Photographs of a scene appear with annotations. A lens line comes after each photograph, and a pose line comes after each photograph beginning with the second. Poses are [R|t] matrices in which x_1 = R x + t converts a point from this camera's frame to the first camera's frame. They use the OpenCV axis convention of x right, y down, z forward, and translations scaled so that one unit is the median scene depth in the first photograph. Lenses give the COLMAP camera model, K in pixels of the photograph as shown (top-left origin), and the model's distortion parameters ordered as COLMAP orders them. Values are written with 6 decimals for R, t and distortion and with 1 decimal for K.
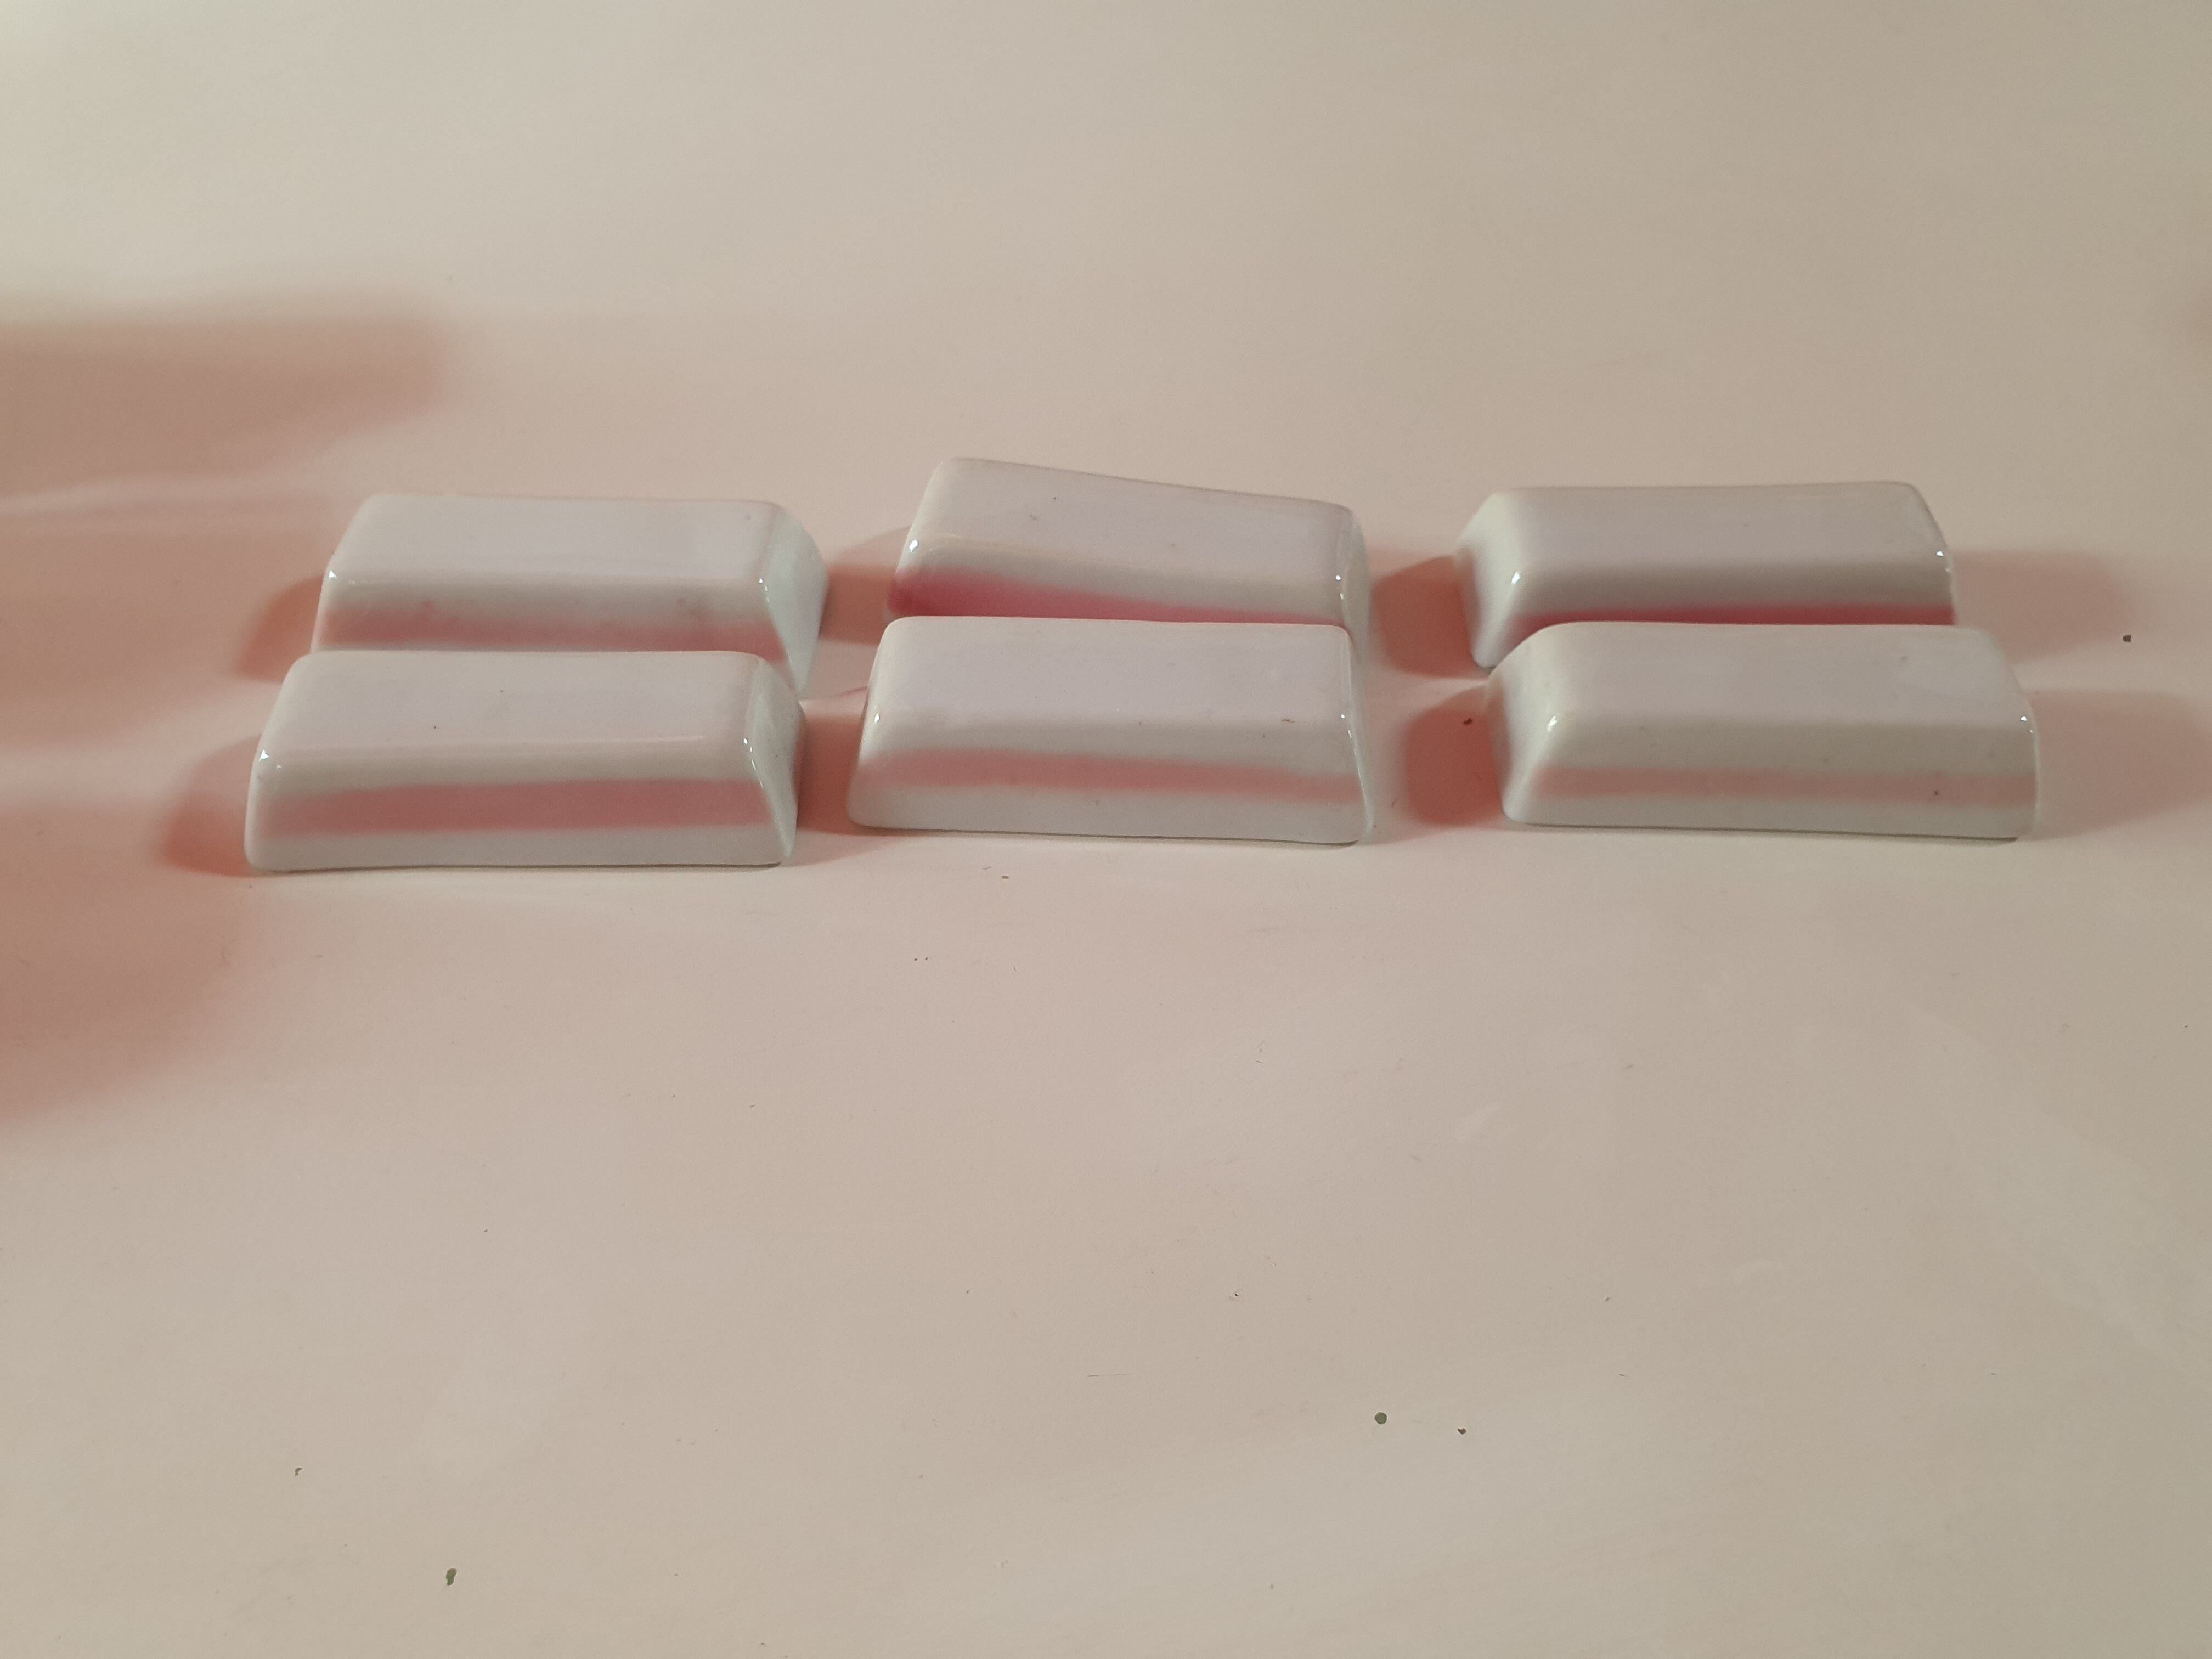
lens RADIAL K [[1709.8, 0, 1115.3], [0, 1709.8, 837.8], [0, 0, 1]] dist [0.001004, -0.009186]
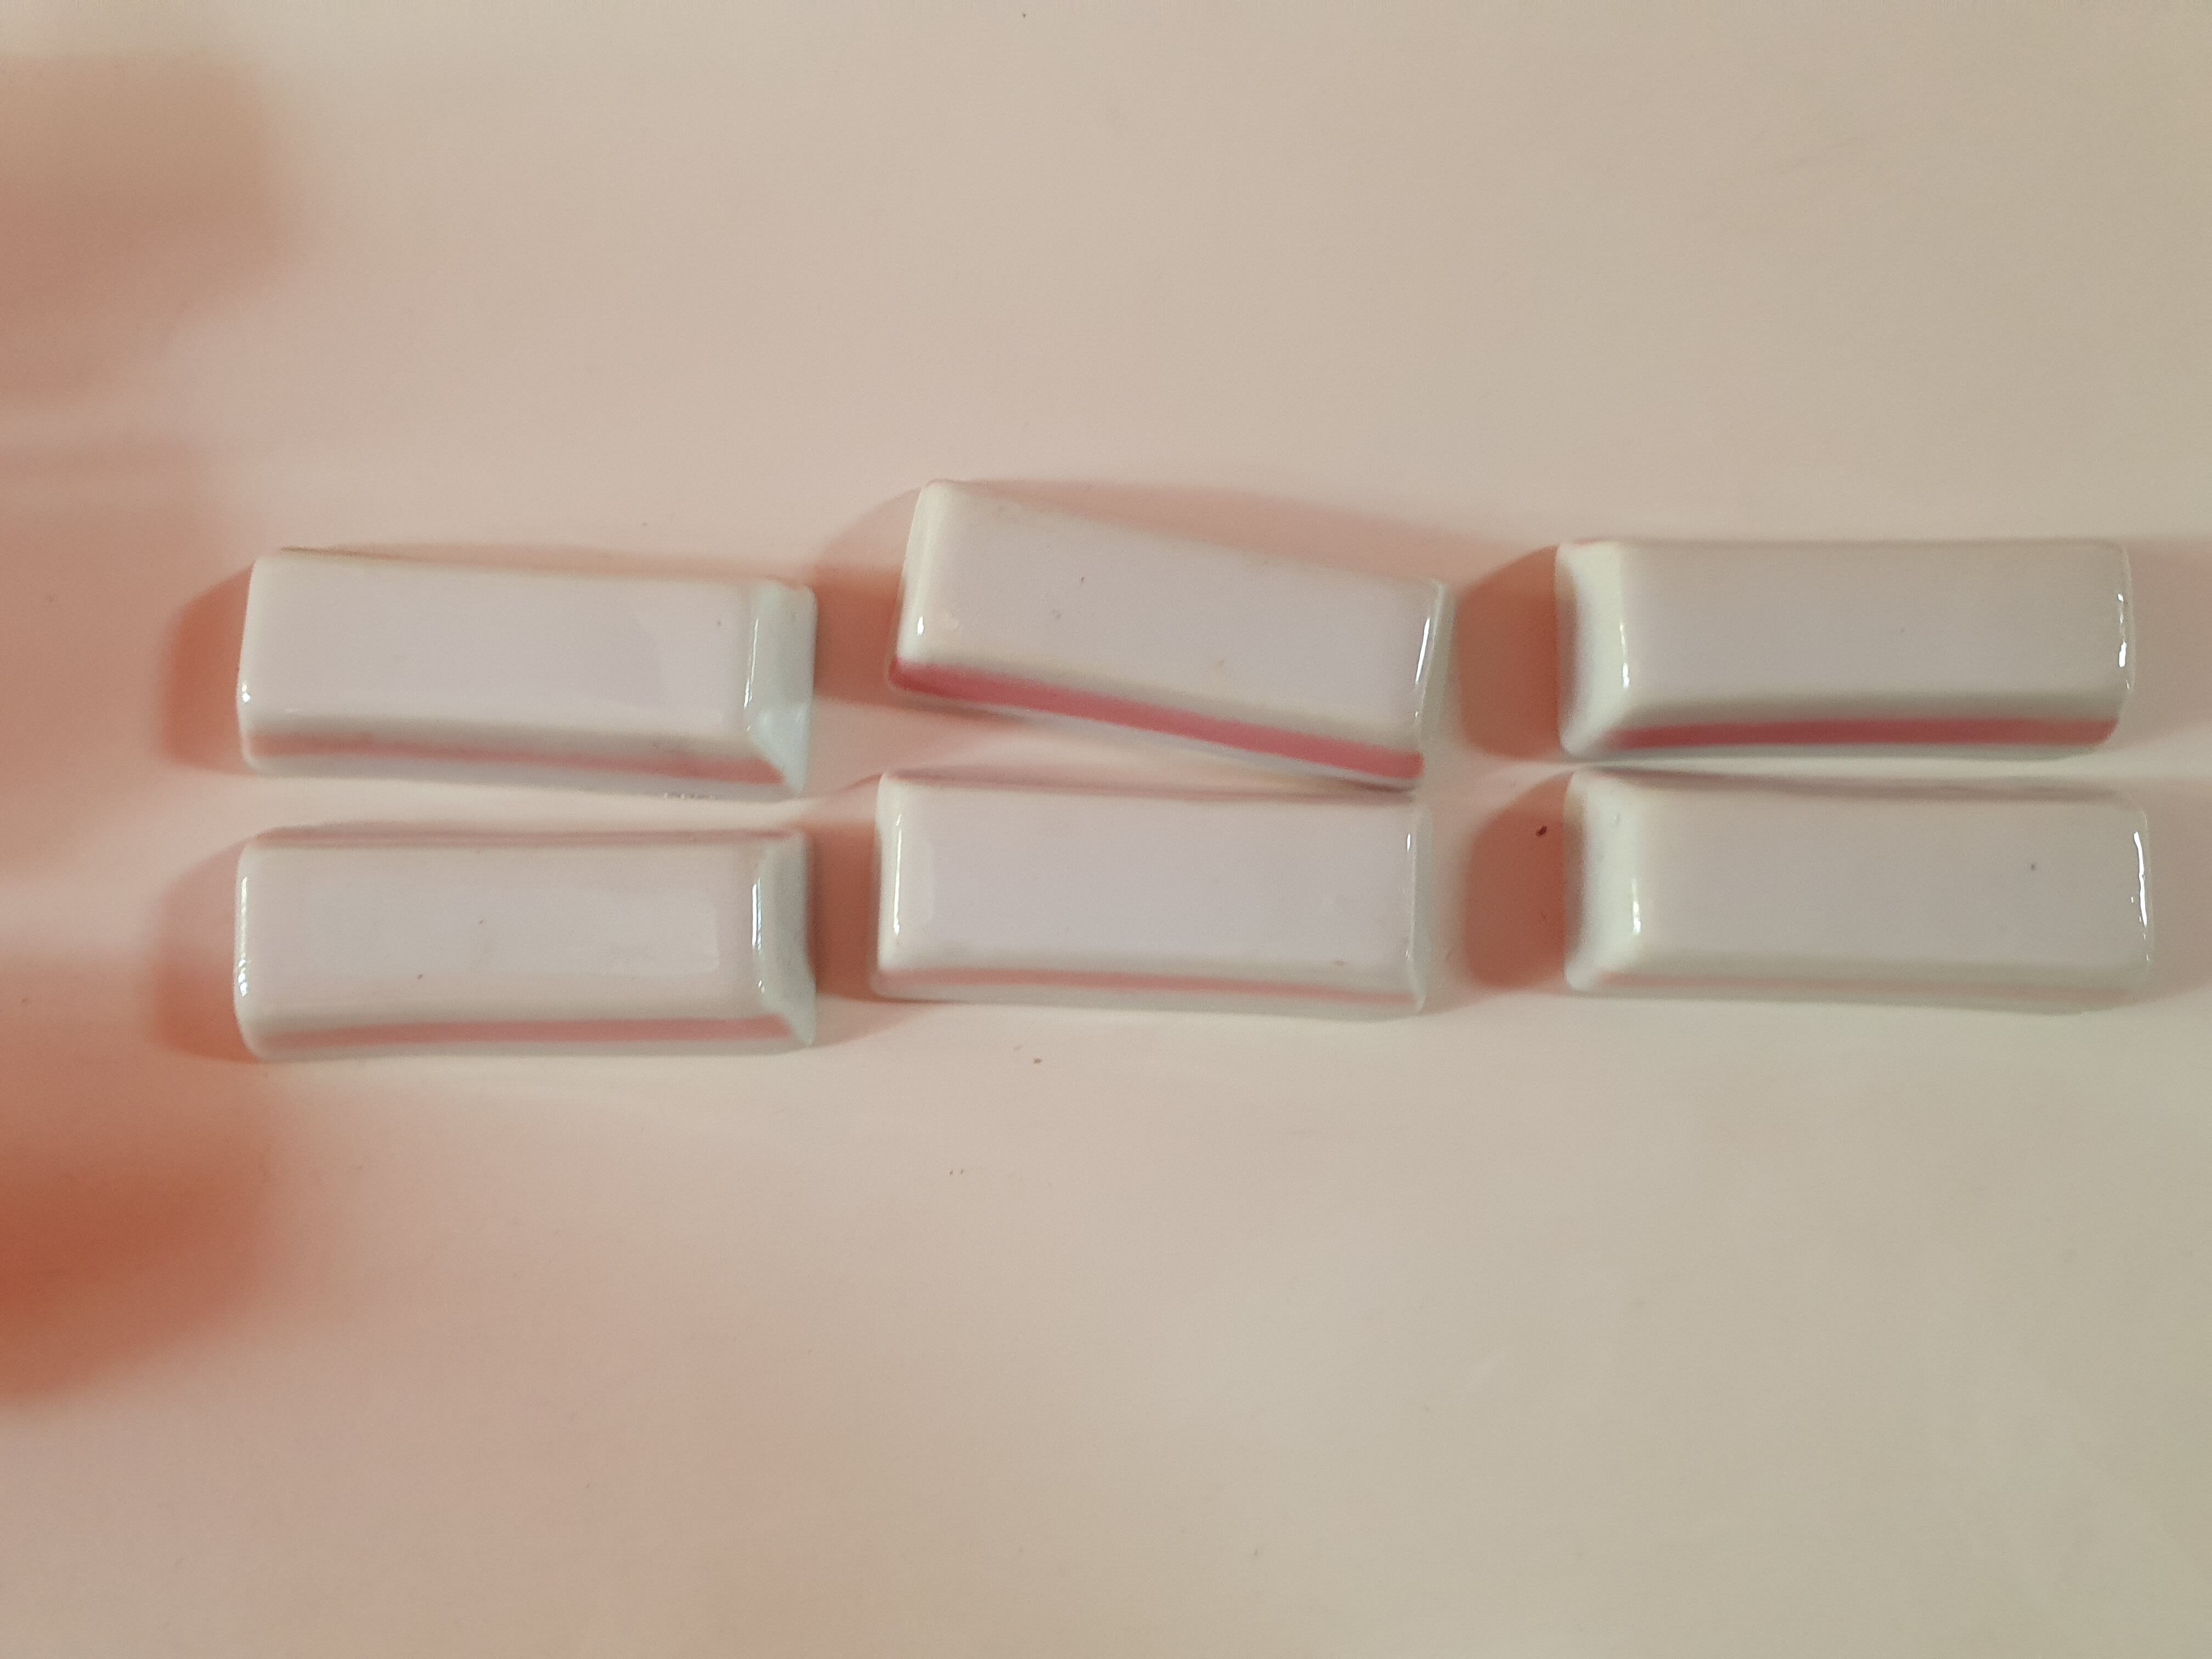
lens RADIAL K [[1709.8, 0, 1115.3], [0, 1709.8, 837.8], [0, 0, 1]] dist [0.001004, -0.009186]
pose [[0.999952, 0.007084, -0.006750, -0.014102], [-0.002060, 0.826779, 0.562524, -0.609820], [0.009565, -0.562483, 0.826754, 0.263421]]
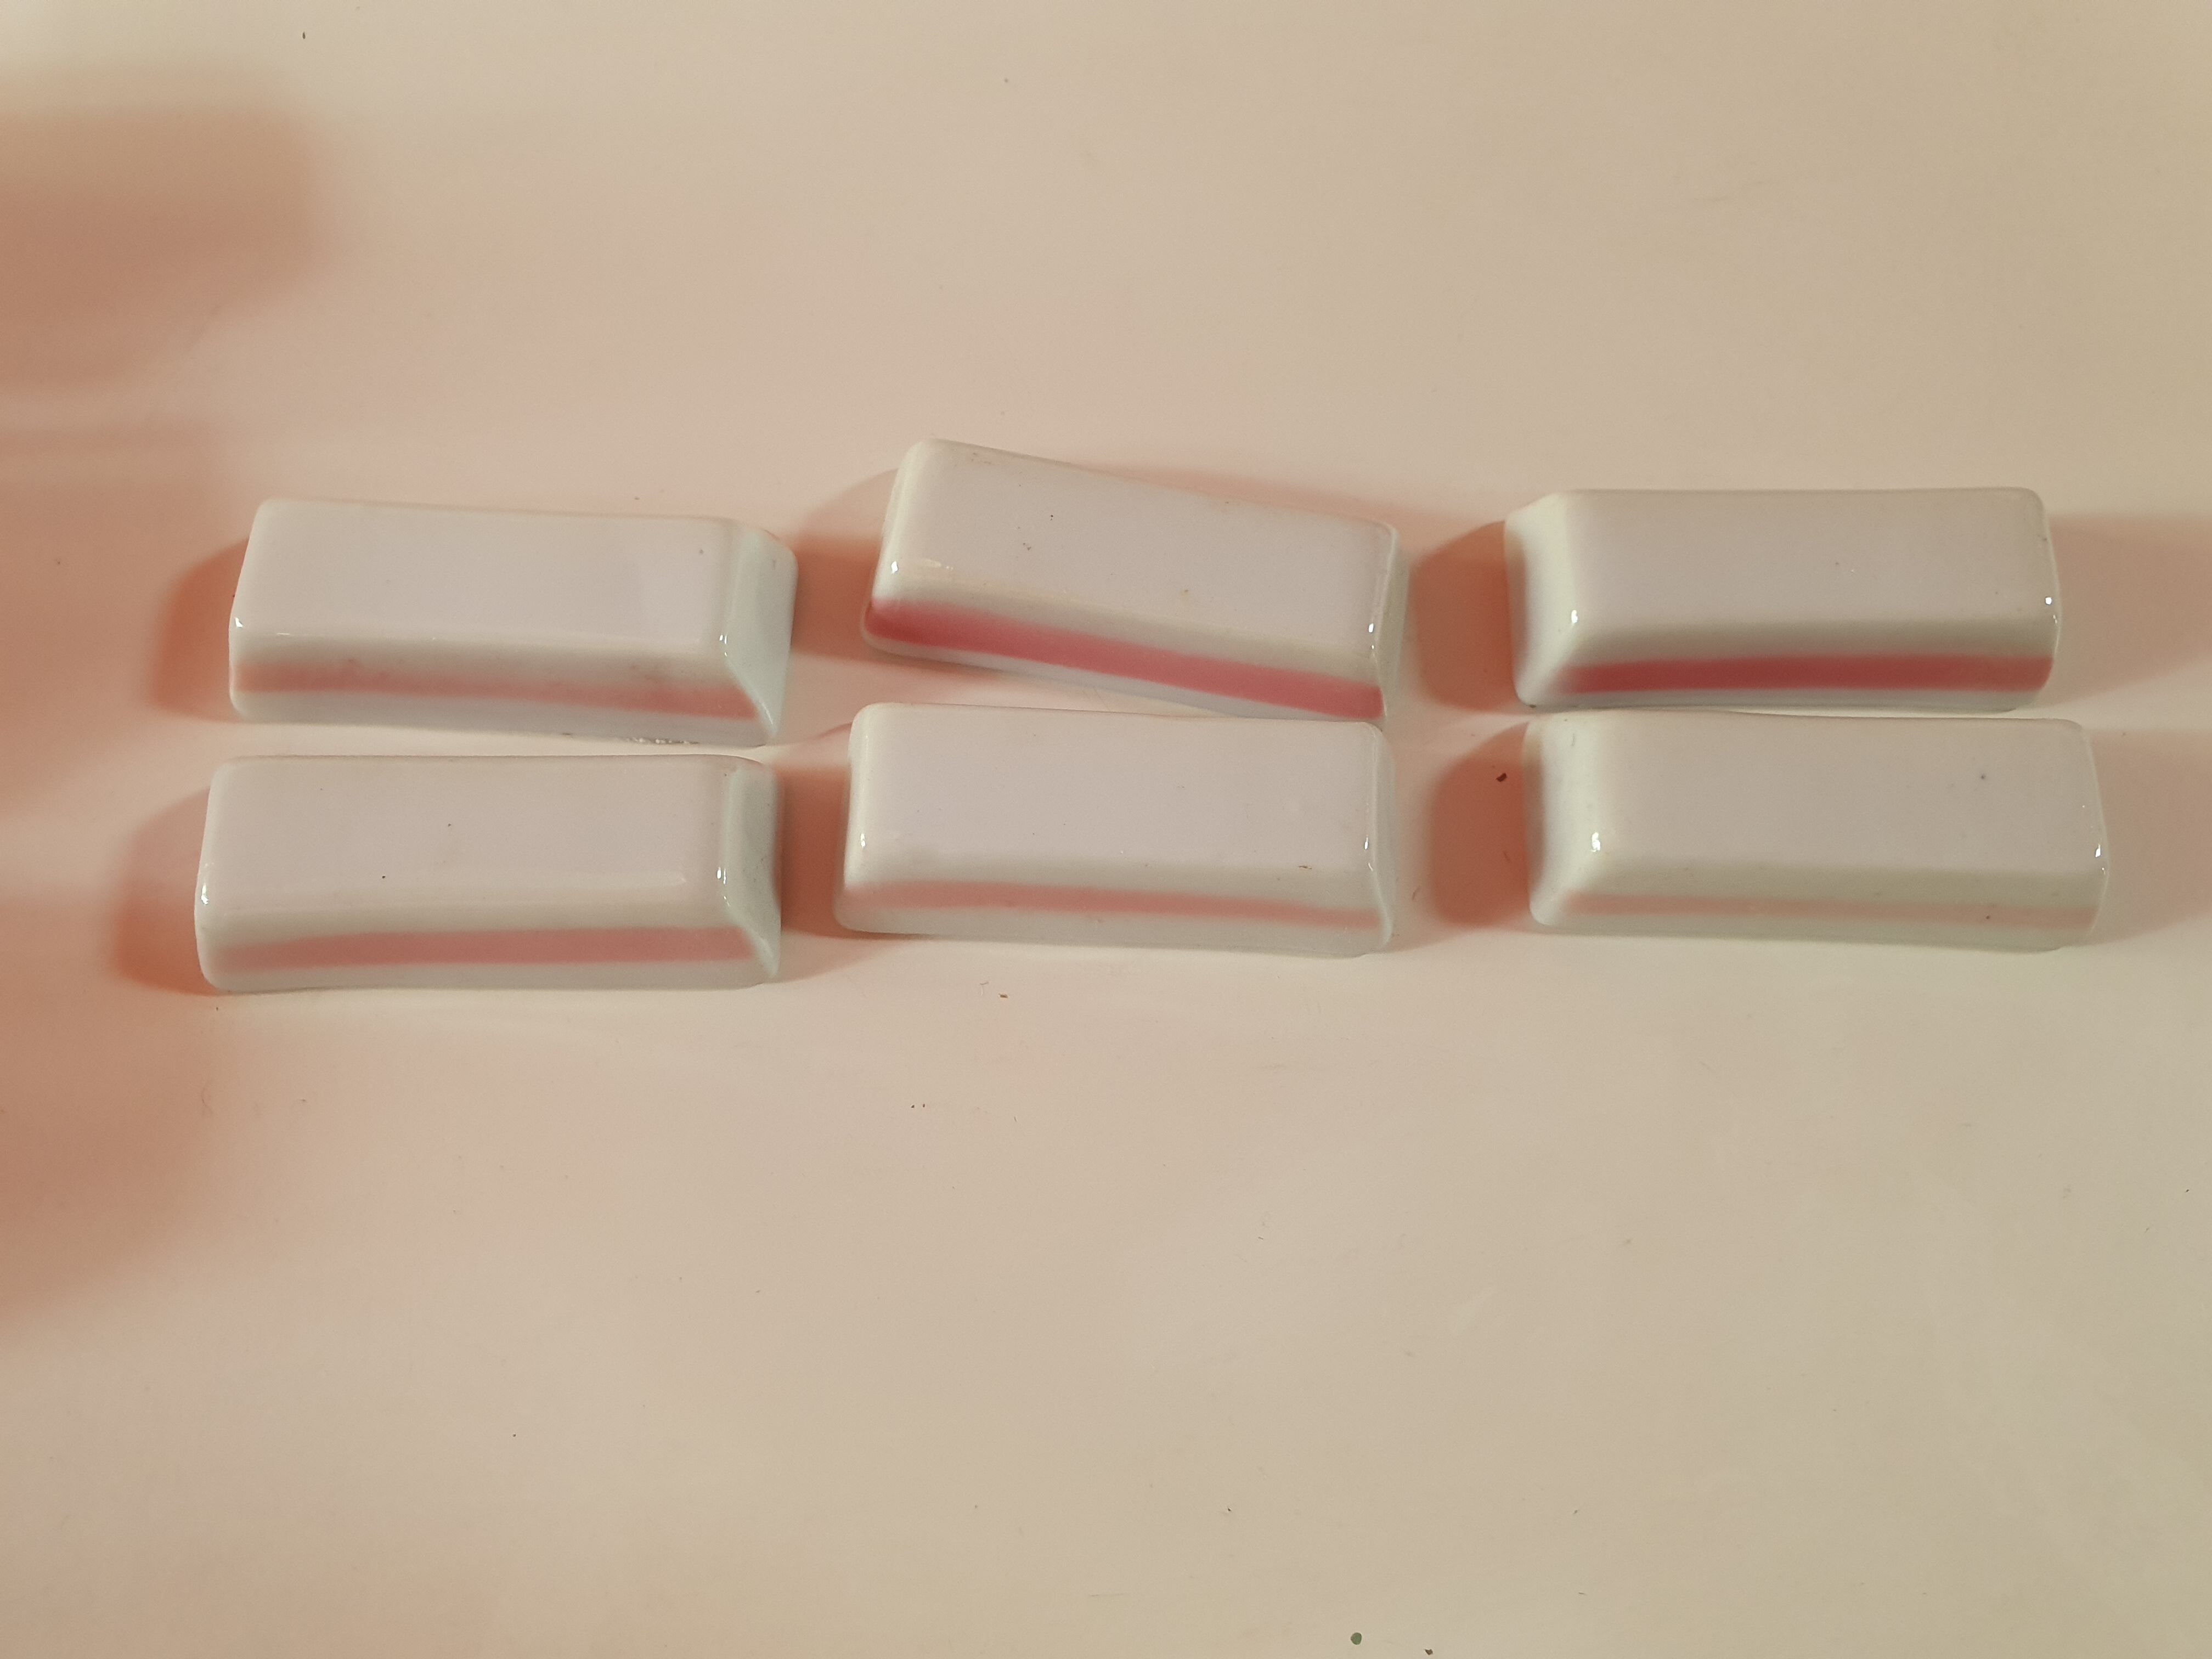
lens RADIAL K [[1685.3, 0, 1130.1], [0, 1685.3, 823.6], [0, 0, 1]] dist [-0.002023, -0.001528]
pose [[0.999976, 0.006457, 0.002508, 0.003608], [-0.006923, 0.920139, 0.391532, -0.424247], [0.000220, -0.391540, 0.920161, 0.163861]]
